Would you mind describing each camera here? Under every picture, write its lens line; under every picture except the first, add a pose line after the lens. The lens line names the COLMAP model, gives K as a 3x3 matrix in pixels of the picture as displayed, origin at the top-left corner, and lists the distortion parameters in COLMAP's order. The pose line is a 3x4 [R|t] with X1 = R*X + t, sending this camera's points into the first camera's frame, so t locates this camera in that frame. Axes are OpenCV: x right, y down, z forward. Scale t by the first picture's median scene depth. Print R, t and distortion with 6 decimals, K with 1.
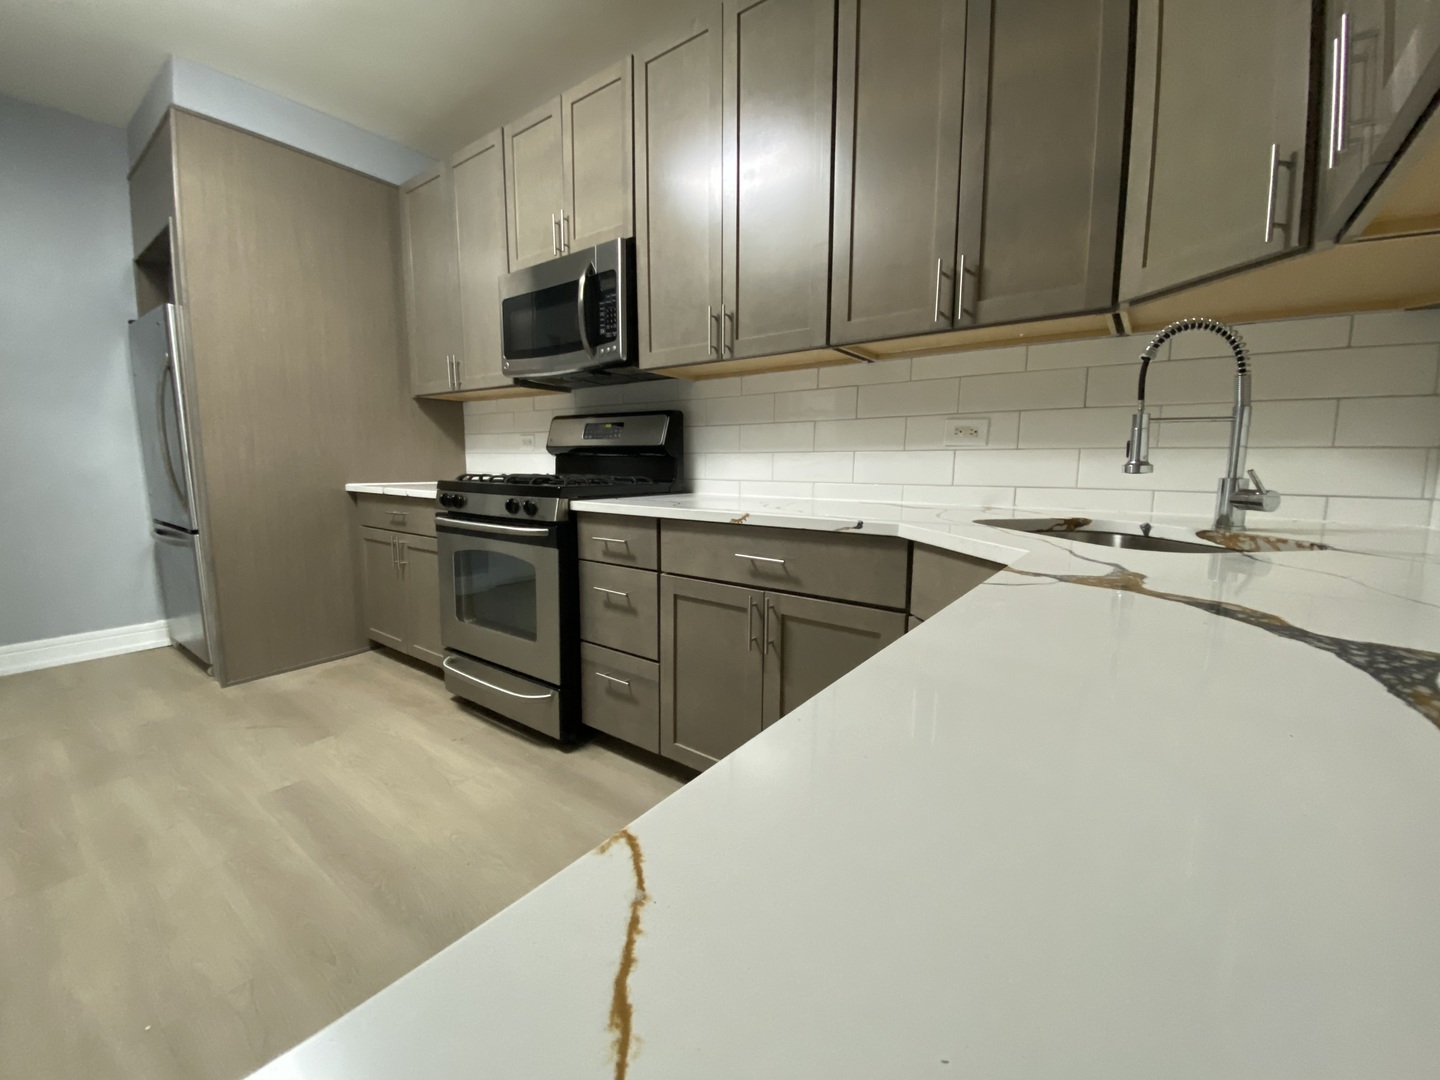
lens RADIAL K [[578.3, 0, 721.9], [0, 578.3, 537.3], [0, 0, 1]] dist [0.021551, -0.020765]
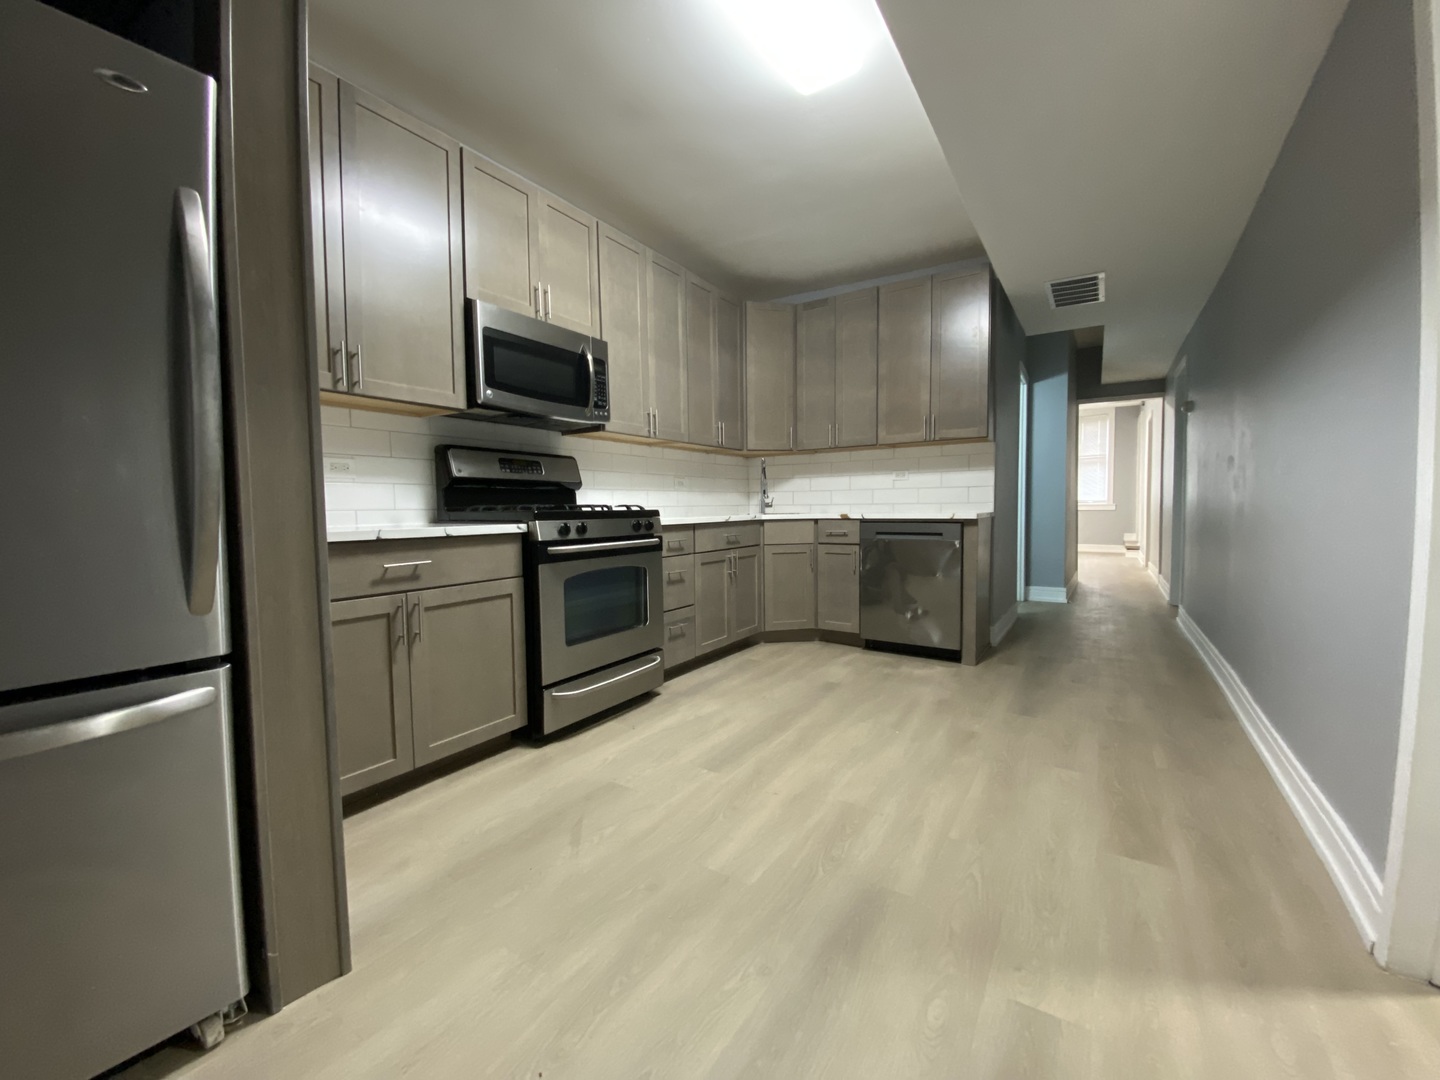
lens RADIAL K [[578.3, 0, 711.7], [0, 578.3, 535.4], [0, 0, 1]] dist [0.021551, -0.020765]
pose [[-0.050655, -0.057139, 0.997080, -1.885222], [0.139839, 0.988121, 0.063730, -0.102828], [-0.988878, 0.142659, -0.042063, 0.985681]]
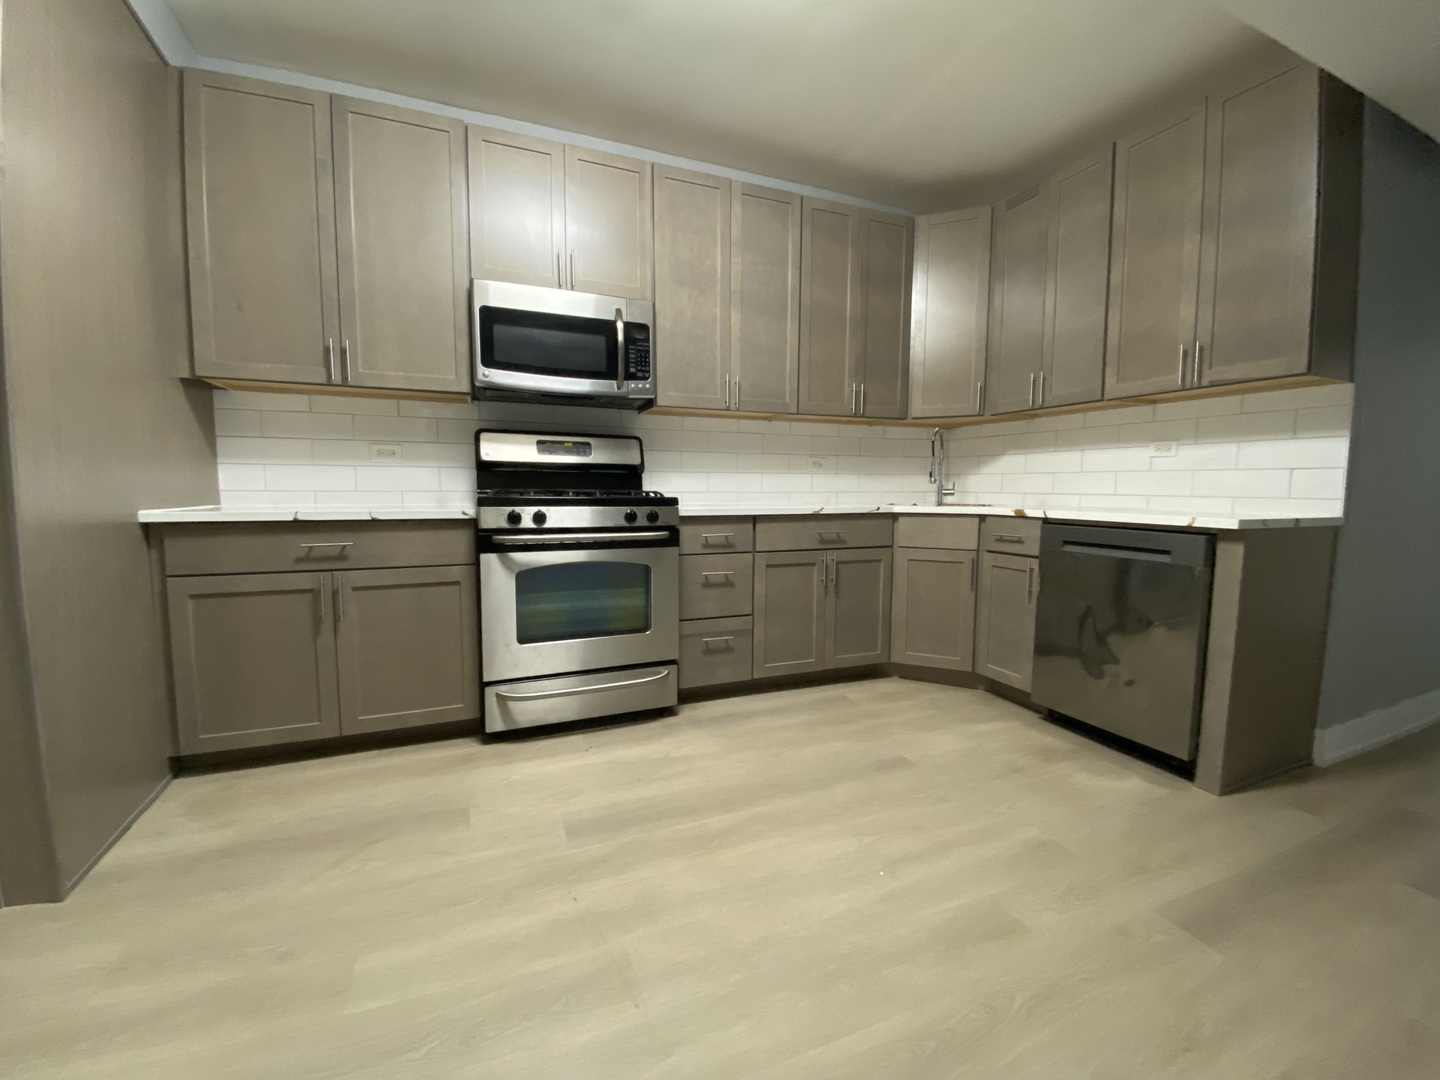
lens RADIAL K [[578.3, 0, 713.9], [0, 578.3, 537.4], [0, 0, 1]] dist [0.021551, -0.020765]
pose [[0.523380, -0.077486, 0.848569, -1.375653], [0.108147, 0.993844, 0.024049, -0.023736], [-0.845209, 0.079183, 0.528538, 0.294057]]
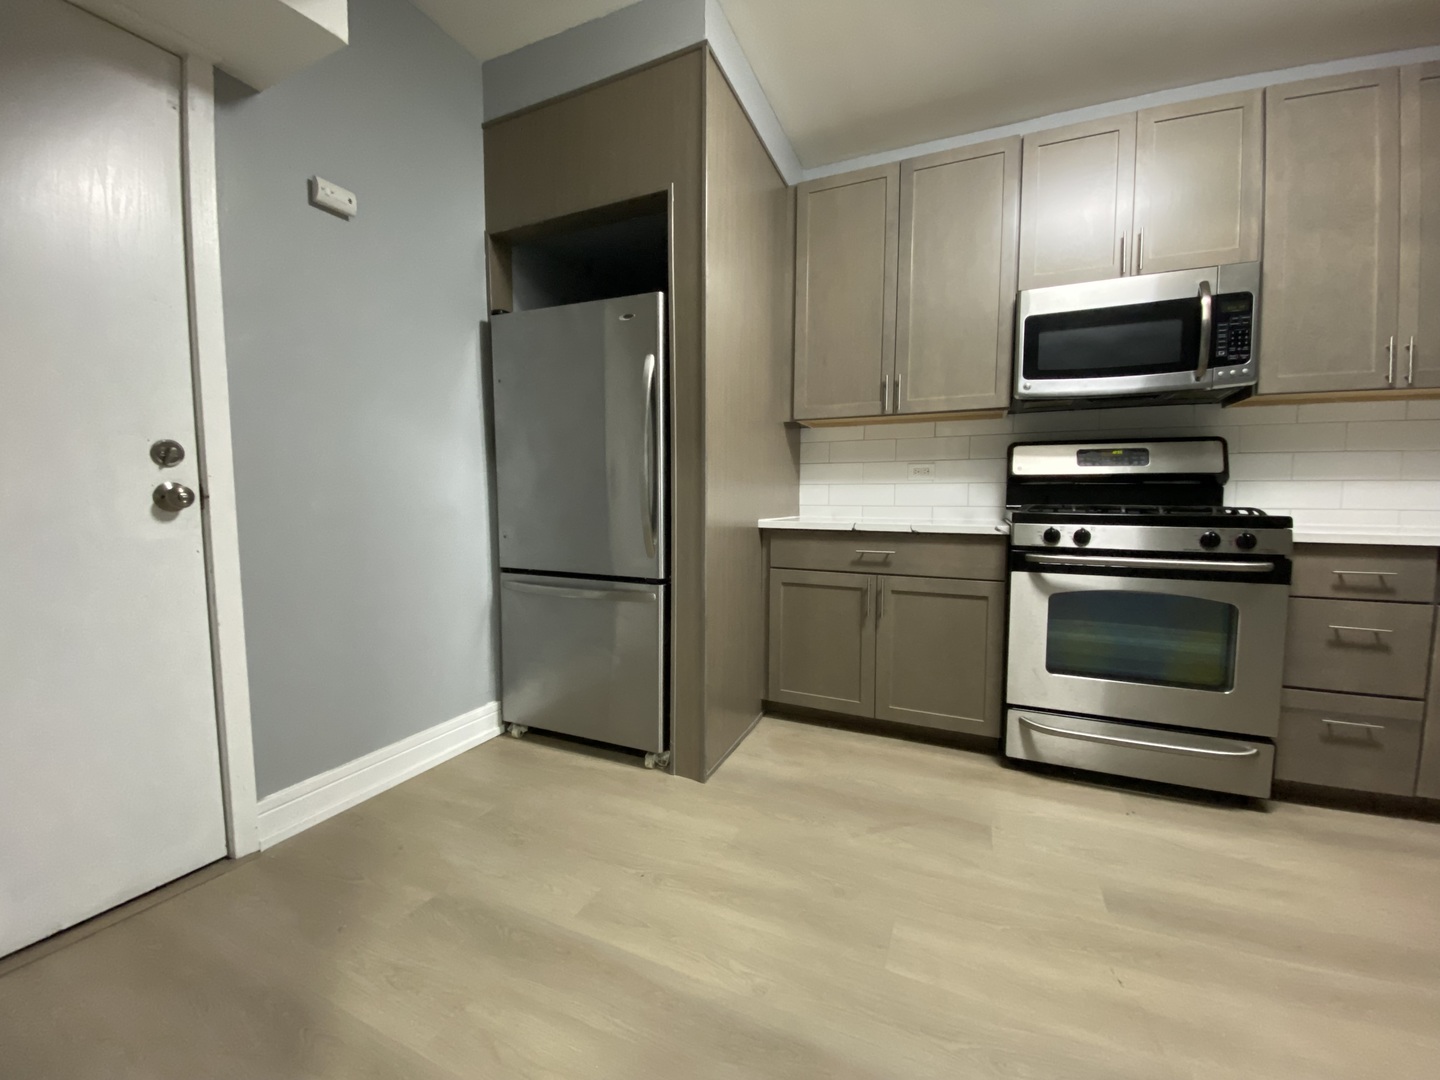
lens RADIAL K [[578.3, 0, 723.6], [0, 578.3, 538.5], [0, 0, 1]] dist [0.021551, -0.020765]
pose [[0.977348, -0.018310, 0.210844, -1.422109], [0.030828, 0.997941, -0.056238, -0.030582], [-0.209380, 0.061464, 0.975901, 0.312882]]
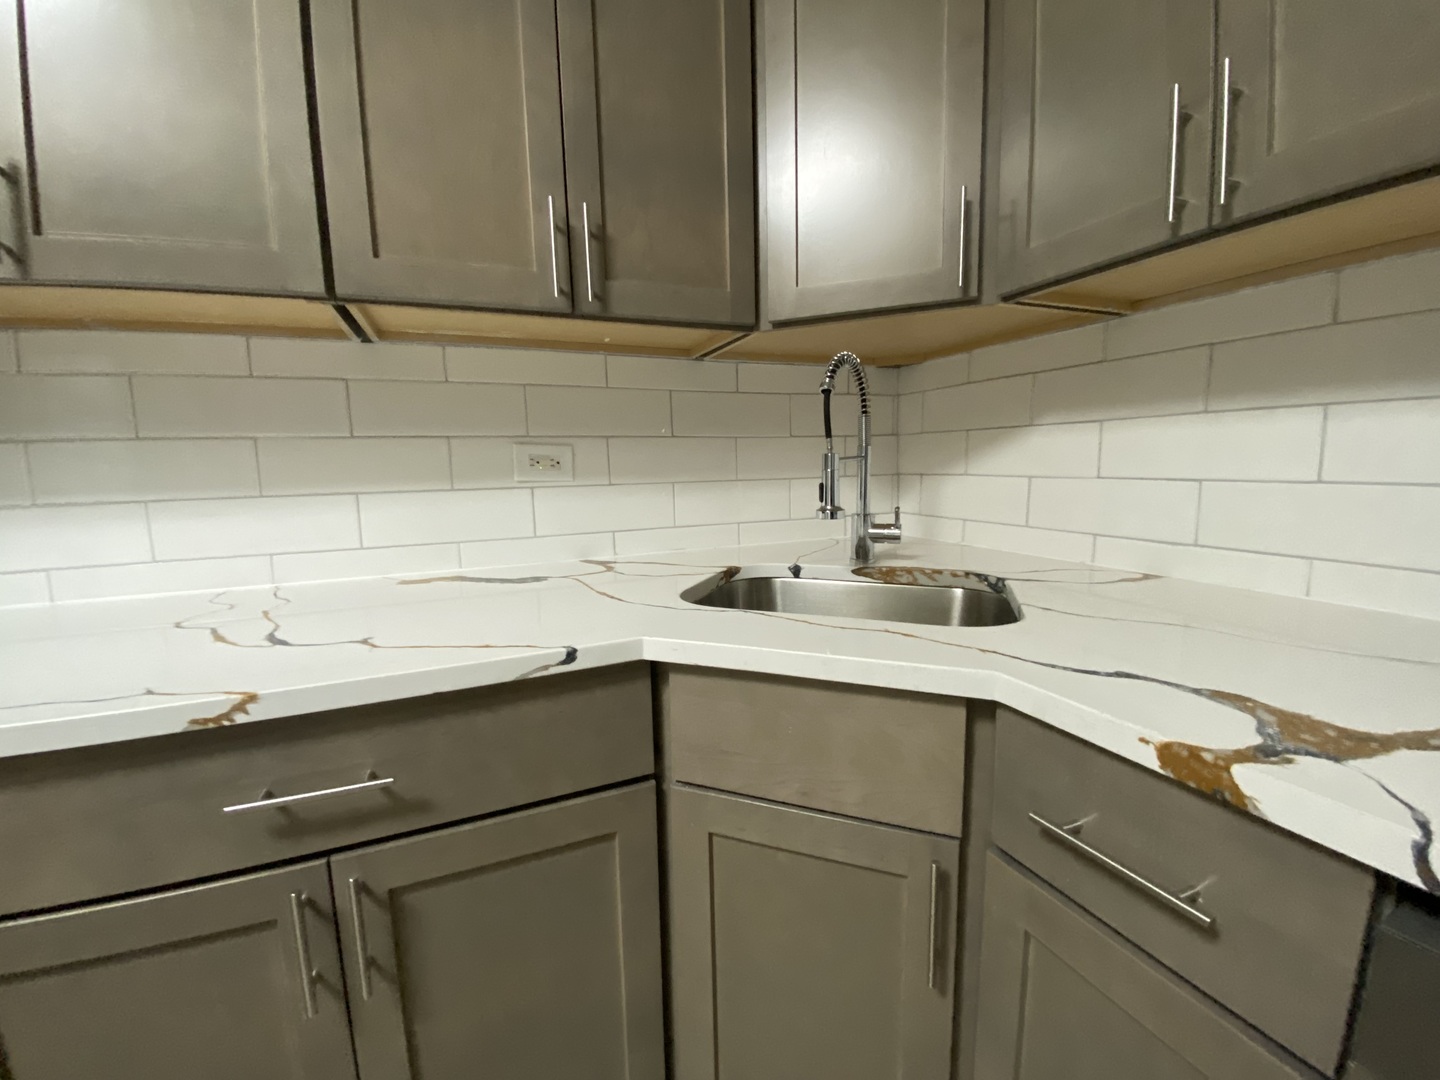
lens RADIAL K [[578.3, 0, 723.2], [0, 578.3, 540.7], [0, 0, 1]] dist [0.021551, -0.020765]
pose [[0.499455, -0.131654, 0.856278, -0.095090], [0.136732, 0.987977, 0.072148, -0.105802], [-0.855482, 0.081046, 0.511452, 0.442910]]
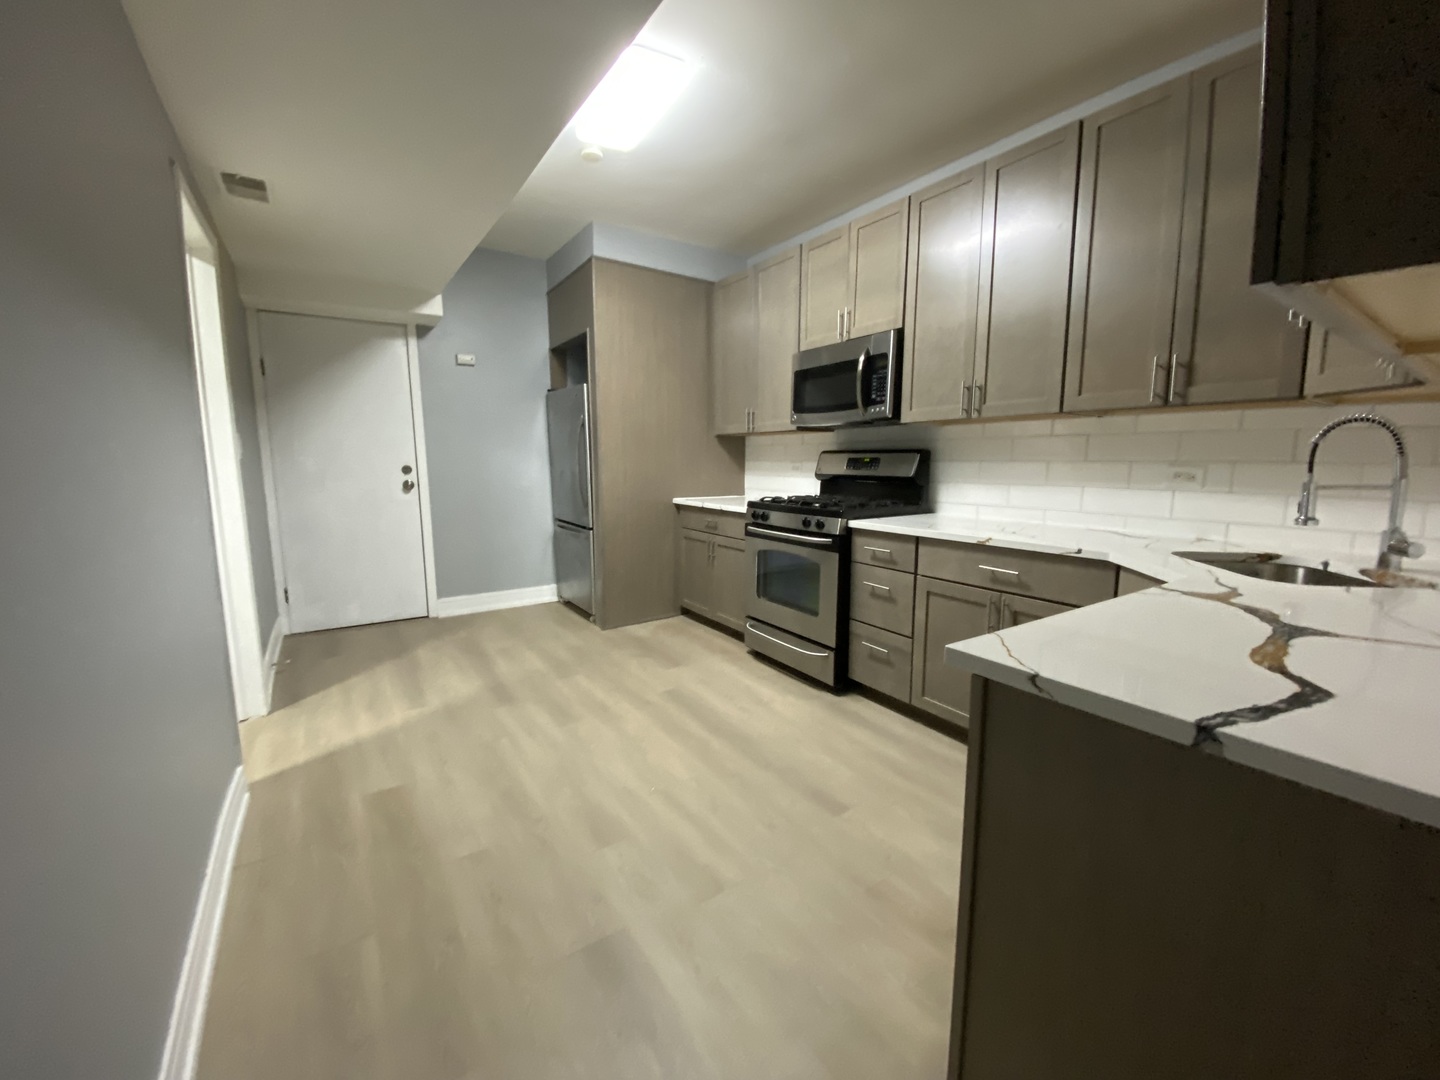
lens RADIAL K [[578.3, 0, 722.6], [0, 578.3, 538.5], [0, 0, 1]] dist [0.021551, -0.020765]
pose [[0.942421, 0.042983, -0.331656, -0.086544], [-0.041012, 0.999075, 0.012942, -0.025667], [0.331906, 0.001405, 0.943311, -0.487071]]
